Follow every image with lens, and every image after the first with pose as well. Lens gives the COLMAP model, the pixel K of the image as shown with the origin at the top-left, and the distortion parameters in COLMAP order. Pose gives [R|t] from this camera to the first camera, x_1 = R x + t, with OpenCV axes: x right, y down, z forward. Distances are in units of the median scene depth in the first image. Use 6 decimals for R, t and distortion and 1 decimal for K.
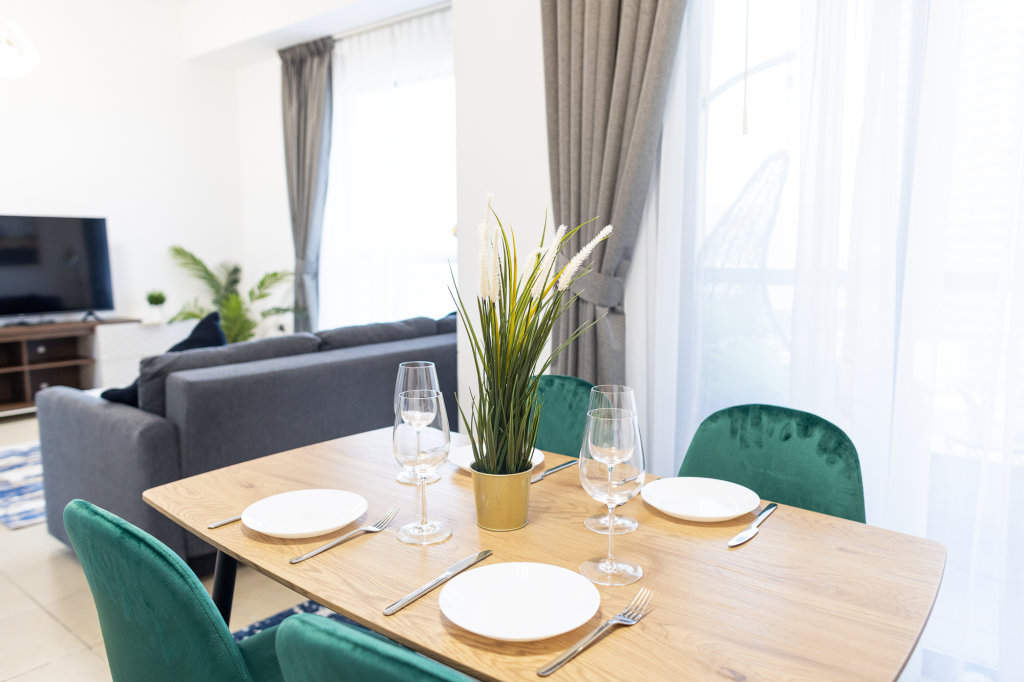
lens RADIAL K [[723.3, 0, 512.0], [0, 723.3, 341.0], [0, 0, 1]] dist [0.007393, -0.000067]
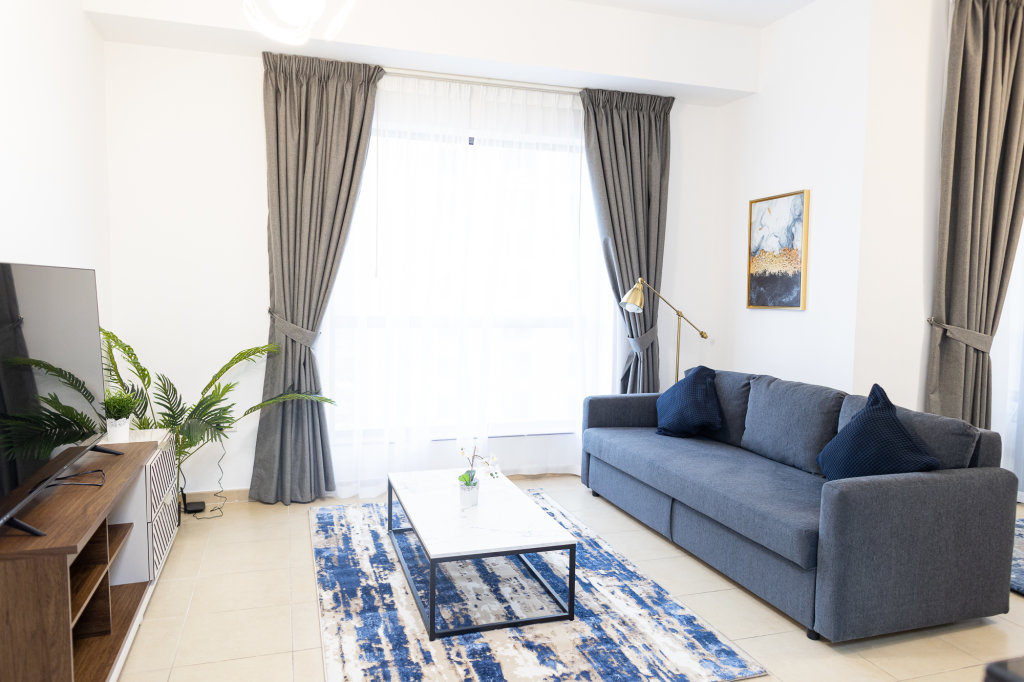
lens RADIAL K [[683.7, 0, 519.4], [0, 683.7, 340.2], [0, 0, 1]] dist [0.014731, -0.006170]
pose [[0.532556, -0.046057, 0.845141, -0.809510], [0.098770, 0.995078, -0.008011, -0.076046], [-0.840612, 0.087741, 0.534484, 0.438697]]
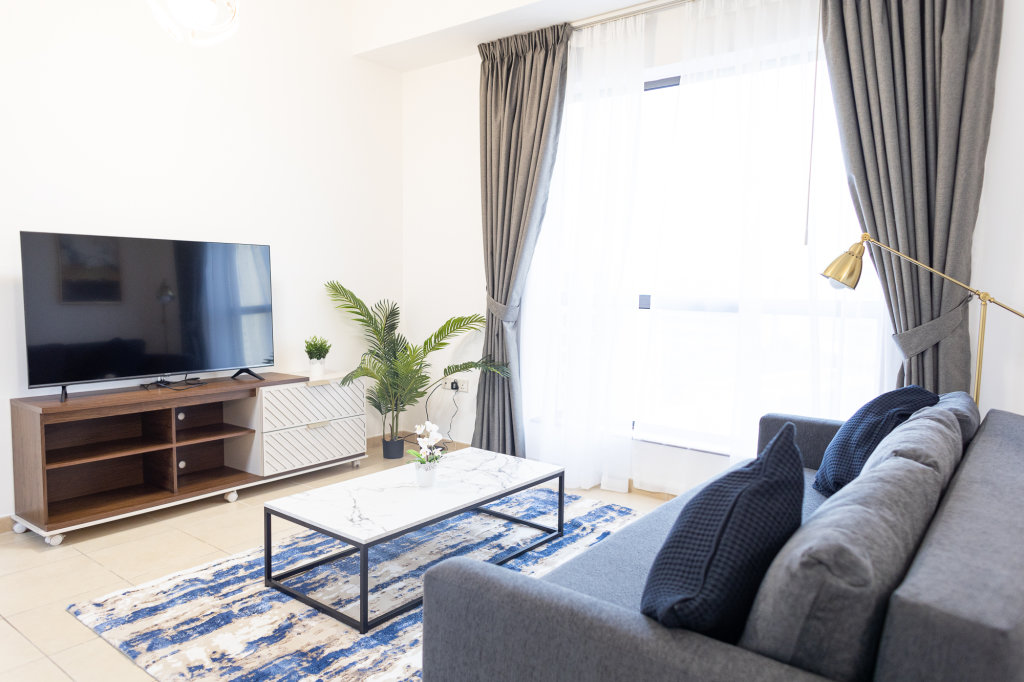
lens RADIAL K [[683.7, 0, 519.4], [0, 683.7, 340.2], [0, 0, 1]] dist [0.014731, -0.006170]
pose [[0.999202, 0.017580, 0.035868, -0.308200], [-0.015748, 0.998588, -0.050734, -0.035078], [-0.036709, 0.050128, 0.998068, 0.260185]]
